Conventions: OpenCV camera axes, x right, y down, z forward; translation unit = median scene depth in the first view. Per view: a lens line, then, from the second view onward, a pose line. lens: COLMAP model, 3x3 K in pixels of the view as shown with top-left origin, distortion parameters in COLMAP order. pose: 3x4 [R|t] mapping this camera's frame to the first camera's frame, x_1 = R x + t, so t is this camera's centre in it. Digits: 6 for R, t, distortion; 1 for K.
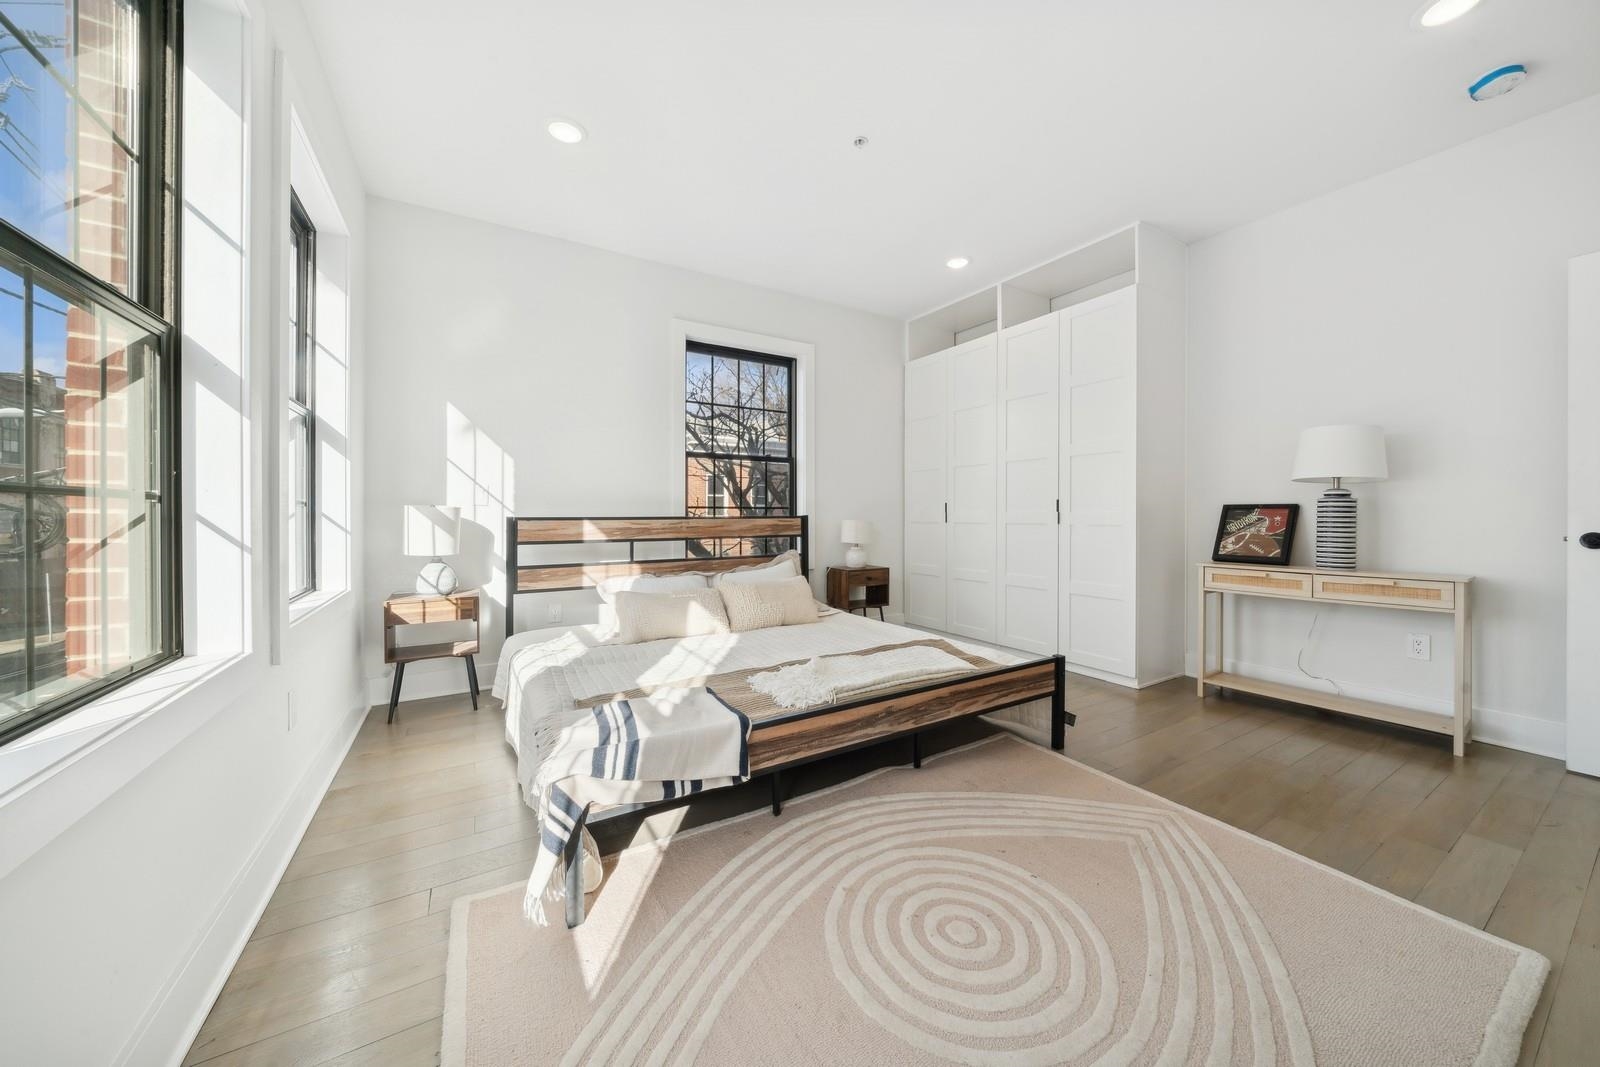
lens RADIAL K [[563.4, 0, 809.0], [0, 563.4, 511.5], [0, 0, 1]] dist [-0.000243, -0.000195]
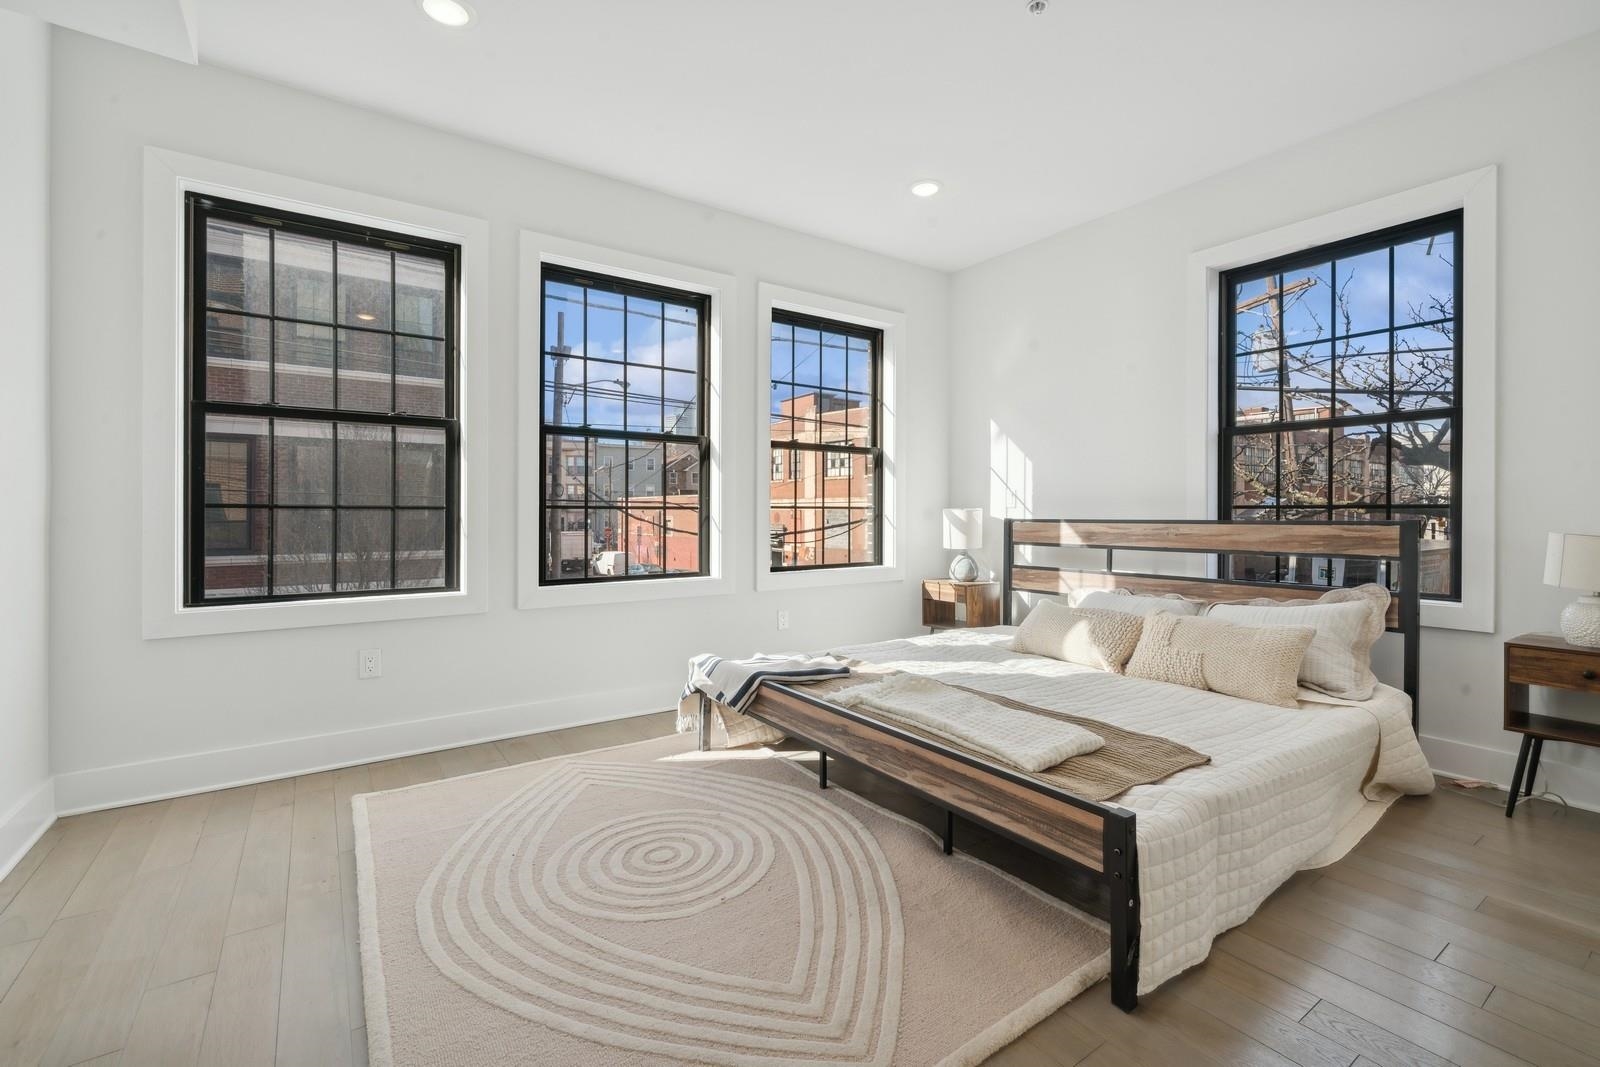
lens RADIAL K [[729.9, 0, 813.0], [0, 729.9, 517.2], [0, 0, 1]] dist [-0.001434, 0.000258]
pose [[0.045262, 0.006427, -0.998954, 1.315302], [-0.003863, 0.999973, 0.006258, 0.001735], [0.998968, 0.003576, 0.045285, 0.885765]]
